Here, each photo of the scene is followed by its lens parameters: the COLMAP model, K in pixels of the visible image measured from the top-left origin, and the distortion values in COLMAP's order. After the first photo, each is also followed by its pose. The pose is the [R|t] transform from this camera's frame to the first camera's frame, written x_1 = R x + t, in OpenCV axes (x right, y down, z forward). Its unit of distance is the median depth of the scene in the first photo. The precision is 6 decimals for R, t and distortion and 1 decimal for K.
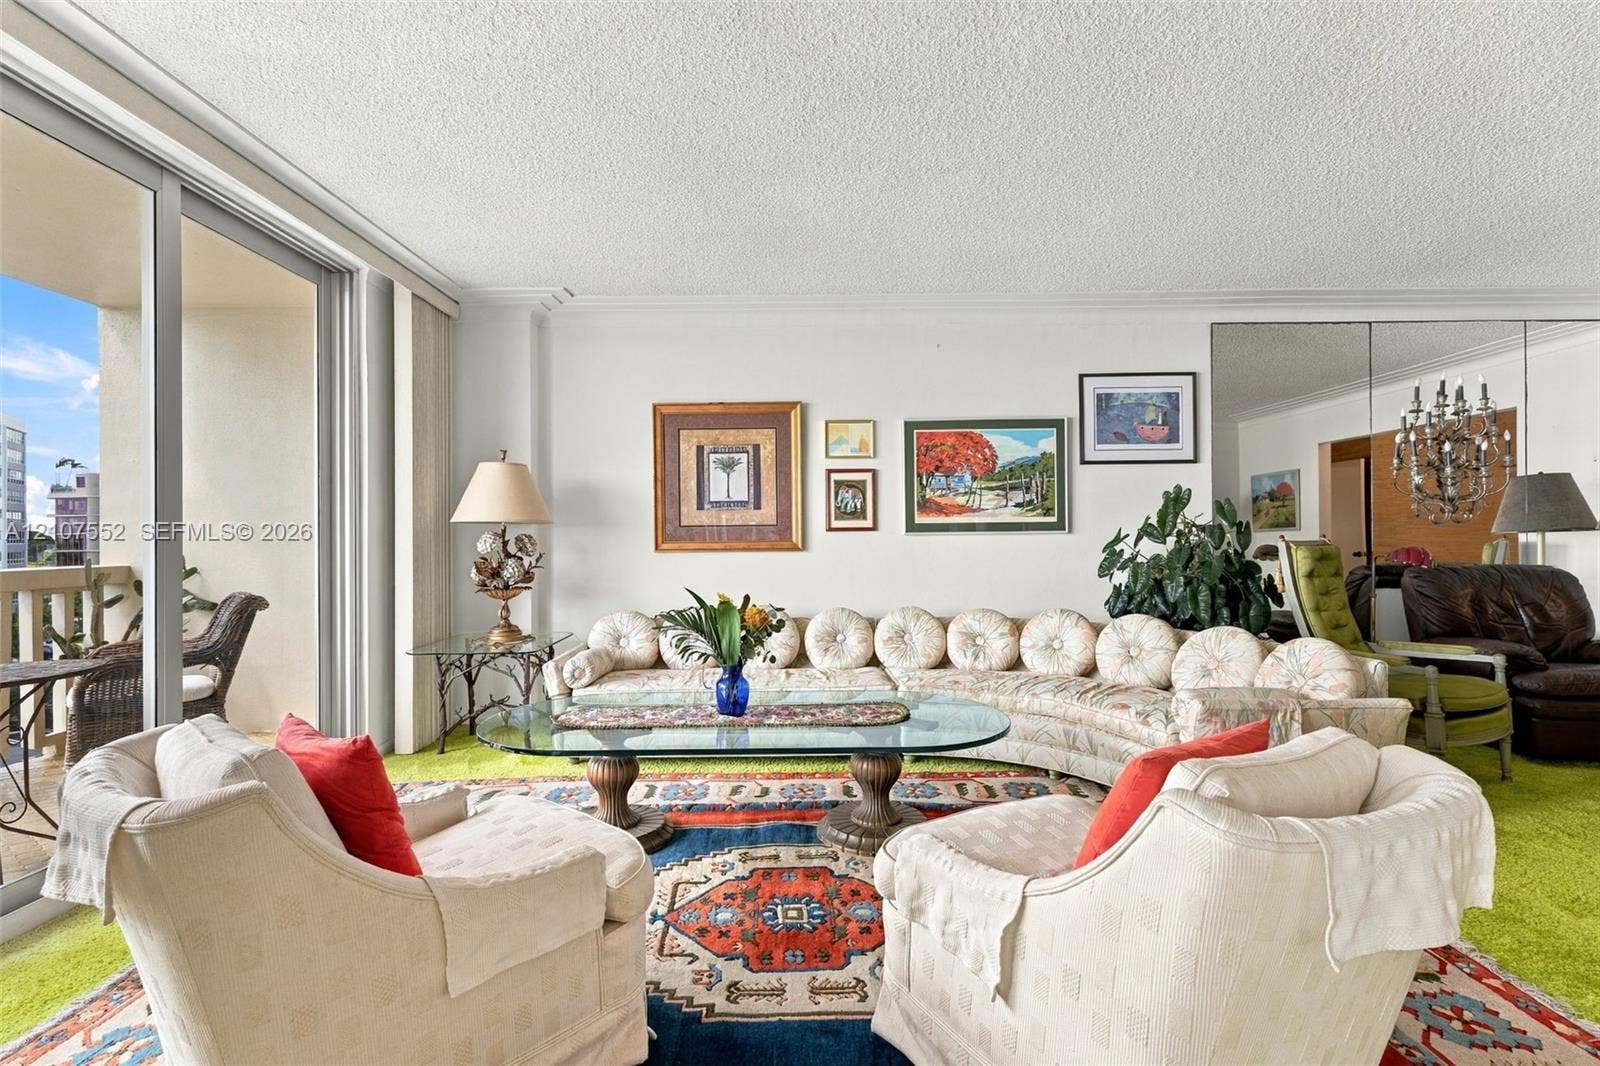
lens RADIAL K [[743.4, 0, 799.7], [0, 743.4, 530.8], [0, 0, 1]] dist [0.001304, -0.000296]
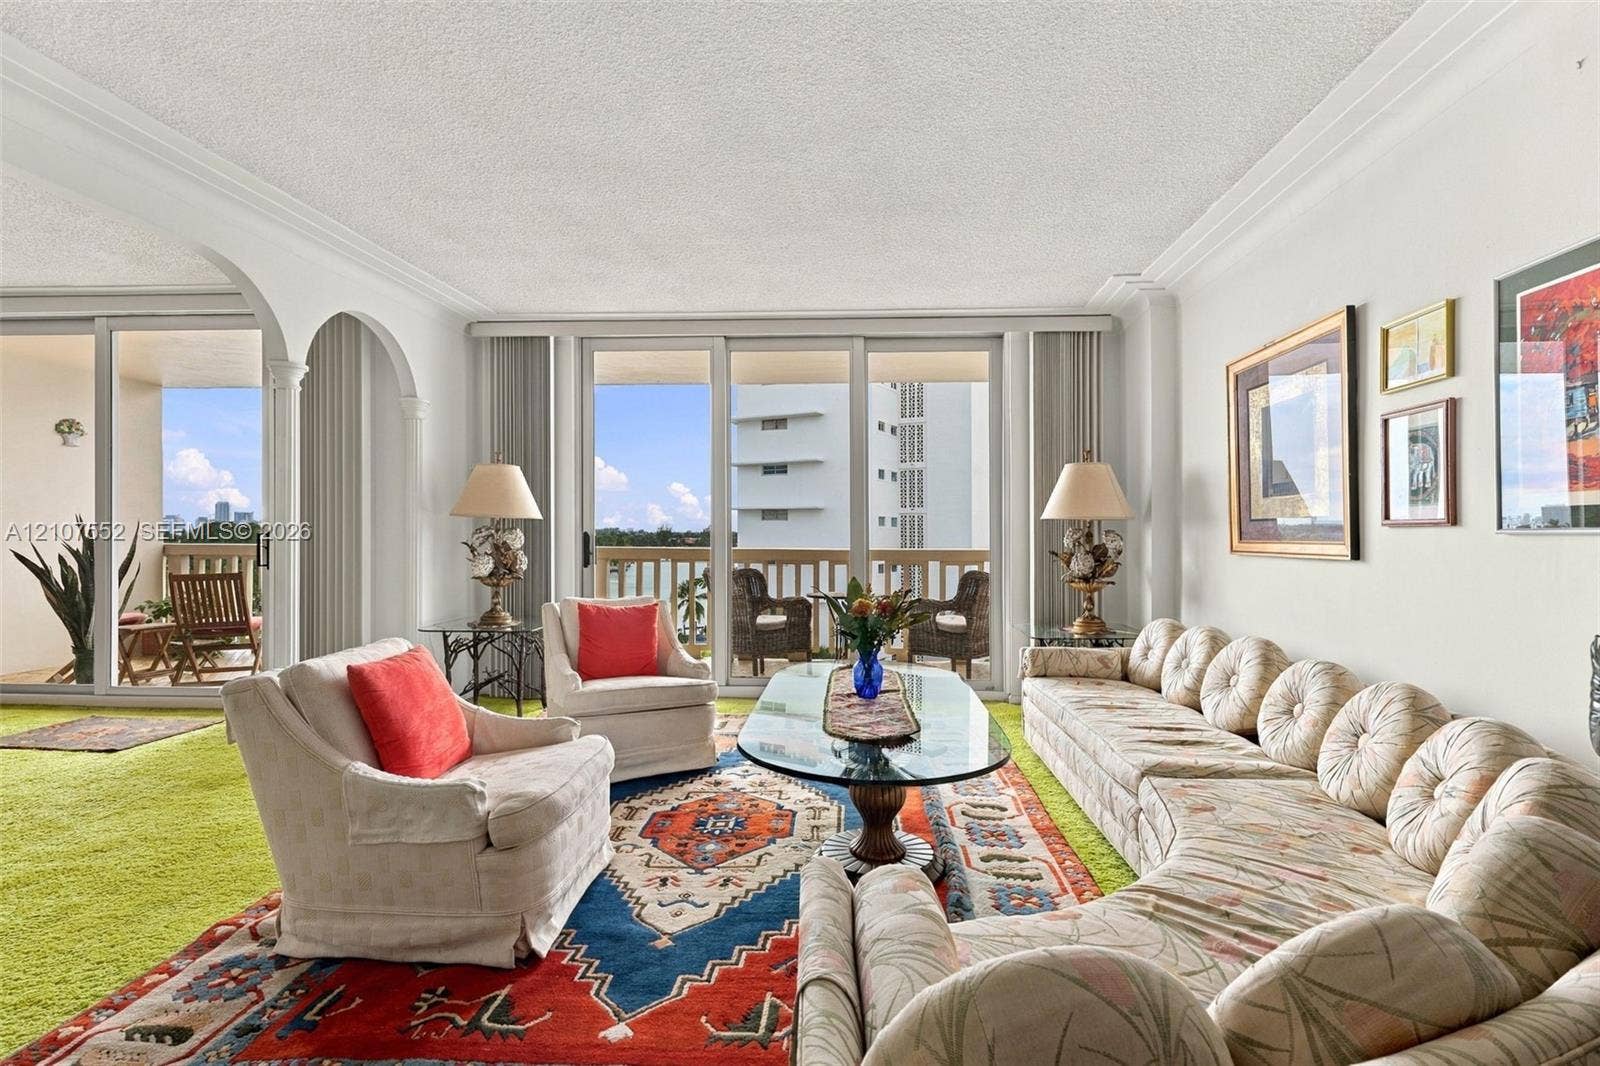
lens RADIAL K [[743.4, 0, 800.9], [0, 743.4, 527.8], [0, 0, 1]] dist [0.001304, -0.000296]
pose [[-0.075377, -0.001098, -0.997155, 0.864468], [-0.004759, 0.999988, -0.000741, 0.006190], [0.997144, 0.004689, -0.075381, 0.852688]]
